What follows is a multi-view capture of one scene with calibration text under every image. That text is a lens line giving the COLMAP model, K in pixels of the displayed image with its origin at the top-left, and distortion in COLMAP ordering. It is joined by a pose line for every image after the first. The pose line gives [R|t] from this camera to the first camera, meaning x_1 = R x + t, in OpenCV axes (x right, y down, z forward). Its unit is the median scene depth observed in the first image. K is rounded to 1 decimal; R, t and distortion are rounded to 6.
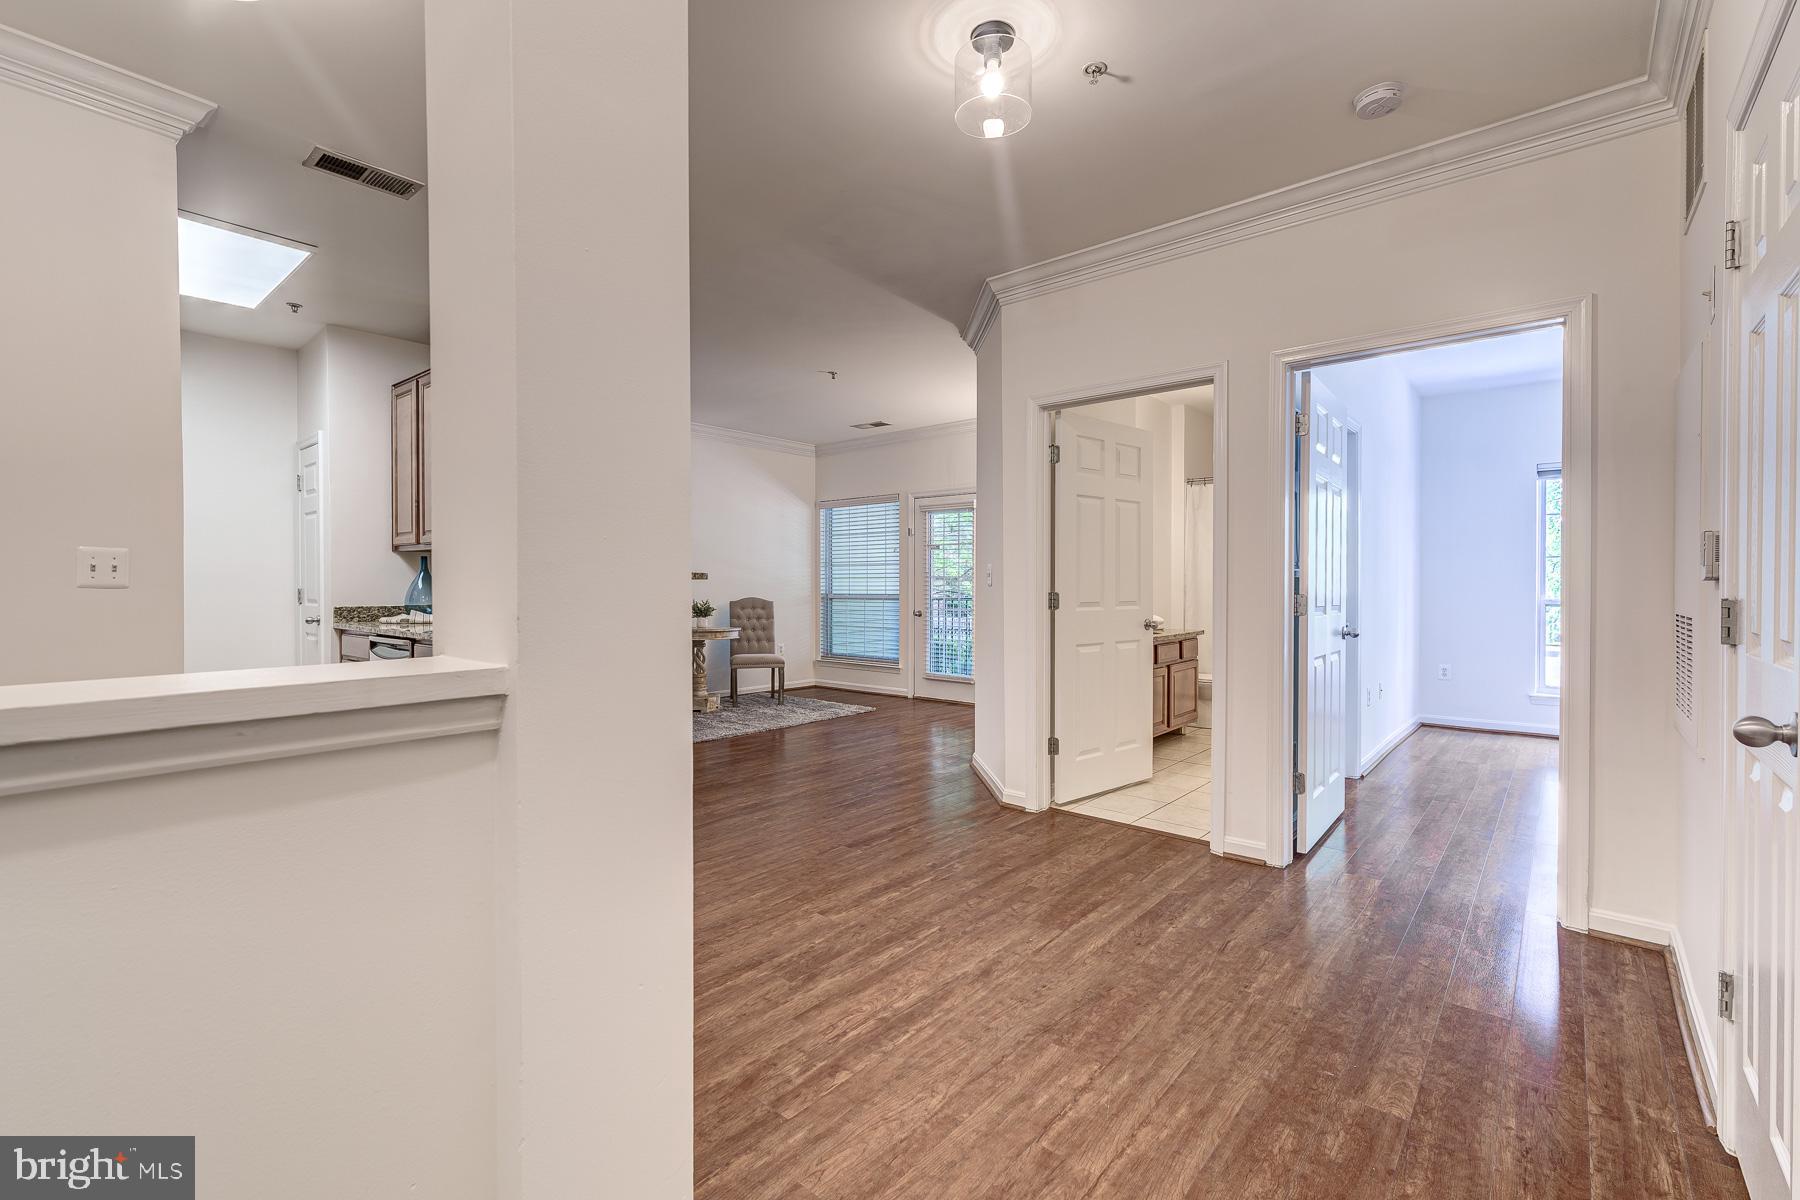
lens RADIAL K [[785.9, 0, 887.9], [0, 785.9, 604.8], [0, 0, 1]] dist [0.007842, -0.001876]
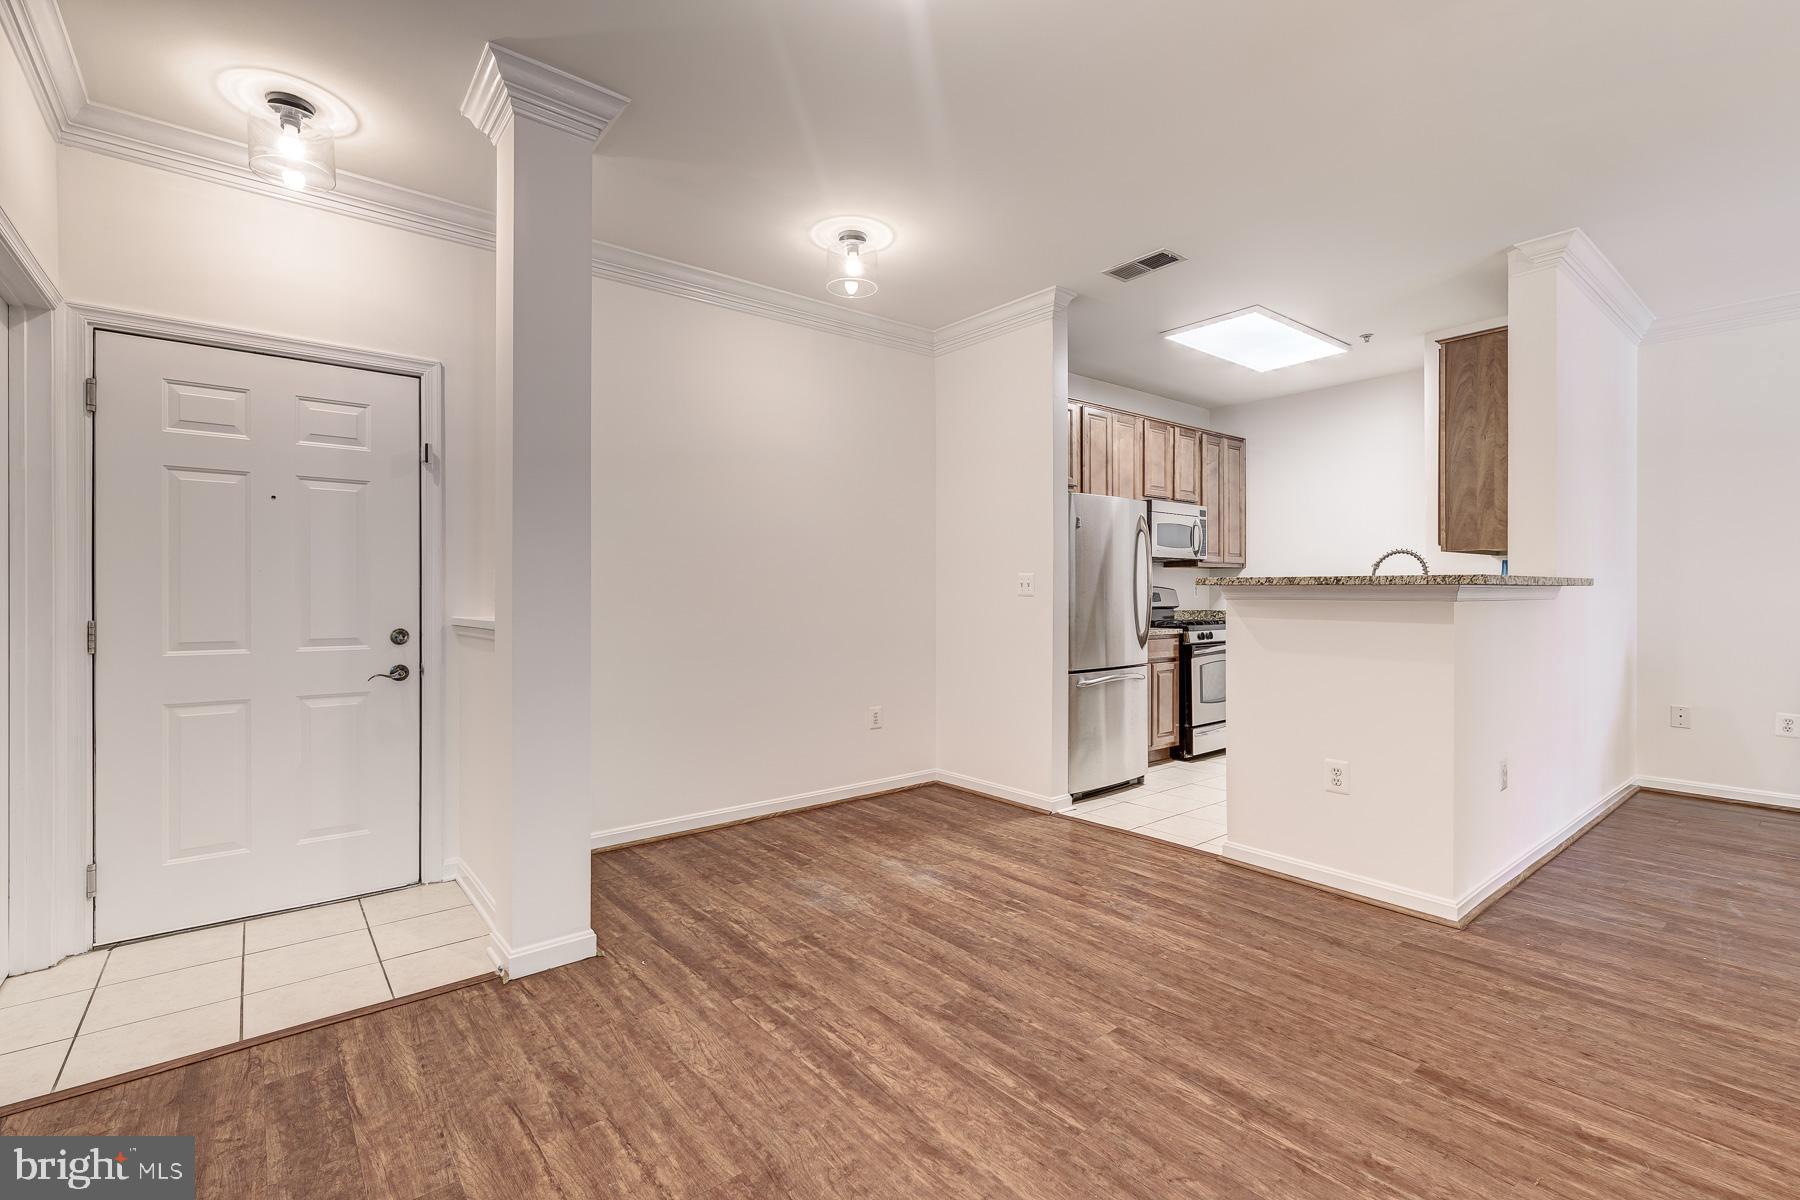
lens RADIAL K [[785.9, 0, 909.0], [0, 785.9, 596.0], [0, 0, 1]] dist [0.007842, -0.001876]
pose [[-0.163144, 0.000354, -0.986602, 0.480458], [-0.022441, 0.999740, 0.004070, -0.014500], [0.986347, 0.022804, -0.163094, 0.639519]]
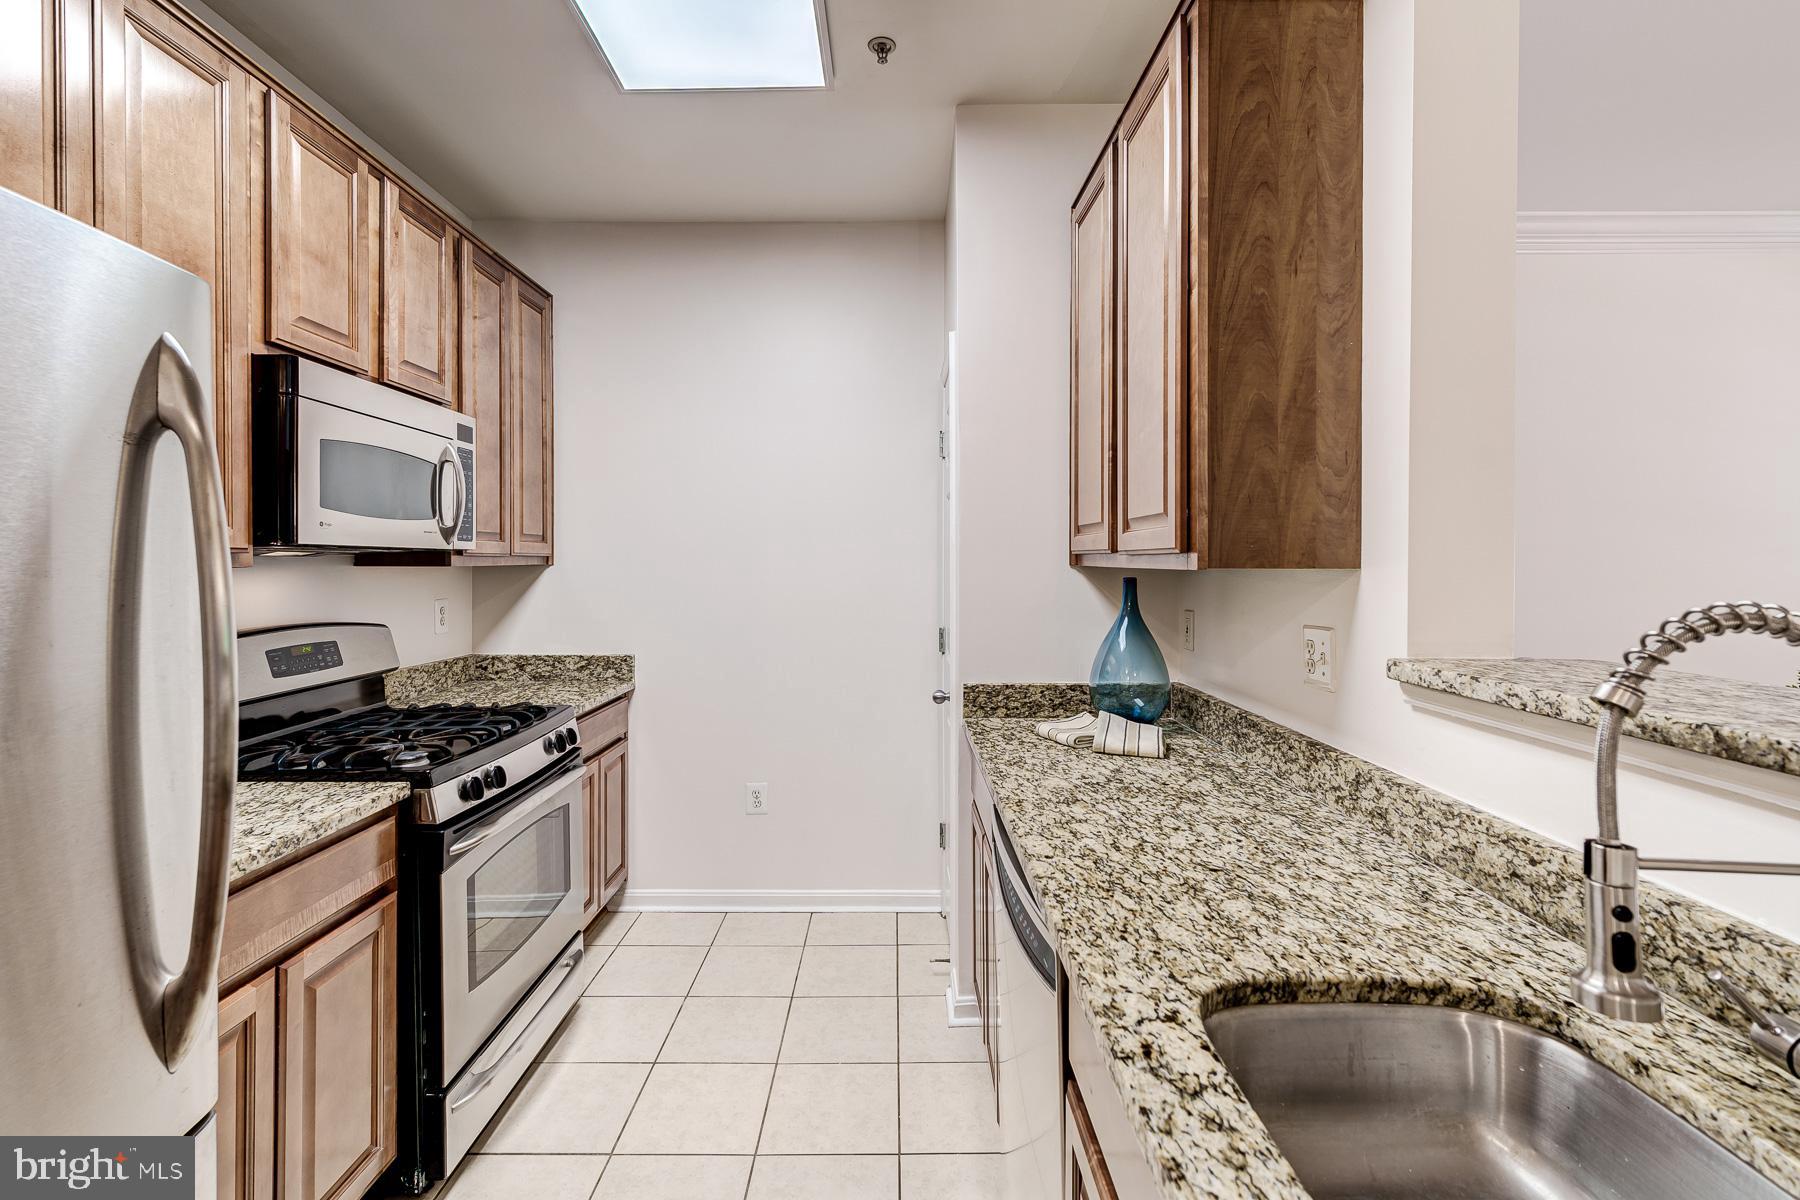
lens RADIAL K [[785.9, 0, 894.6], [0, 785.9, 563.8], [0, 0, 1]] dist [0.007842, -0.001876]
pose [[0.664216, -0.000322, -0.747541, -0.456287], [-0.015149, 0.999789, -0.013891, -0.078312], [0.747388, 0.020551, 0.664070, 0.797713]]
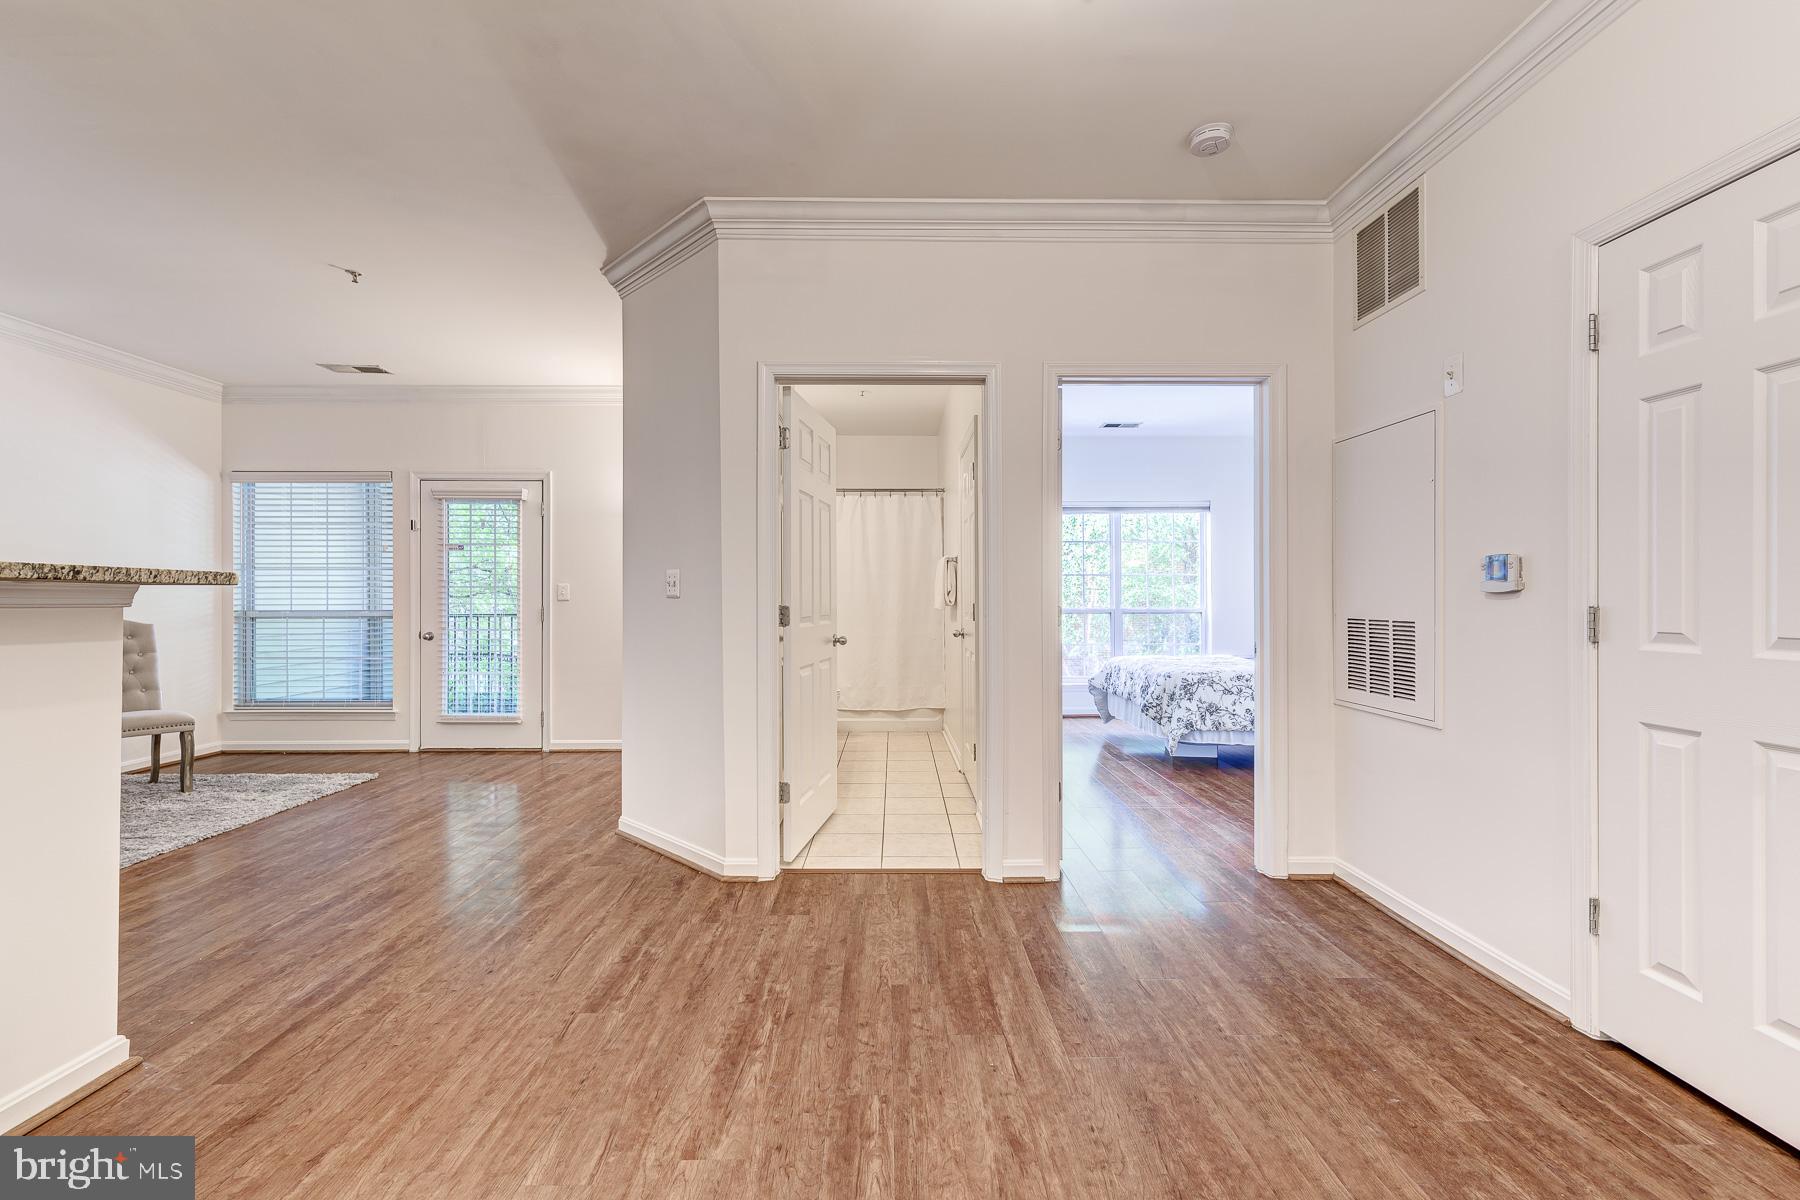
lens RADIAL K [[785.9, 0, 897.6], [0, 785.9, 597.9], [0, 0, 1]] dist [0.007842, -0.001876]
pose [[0.746153, -0.002504, 0.665770, -0.249850], [0.018823, 0.999673, -0.017335, -0.006376], [-0.665509, 0.025467, 0.745955, 0.313787]]
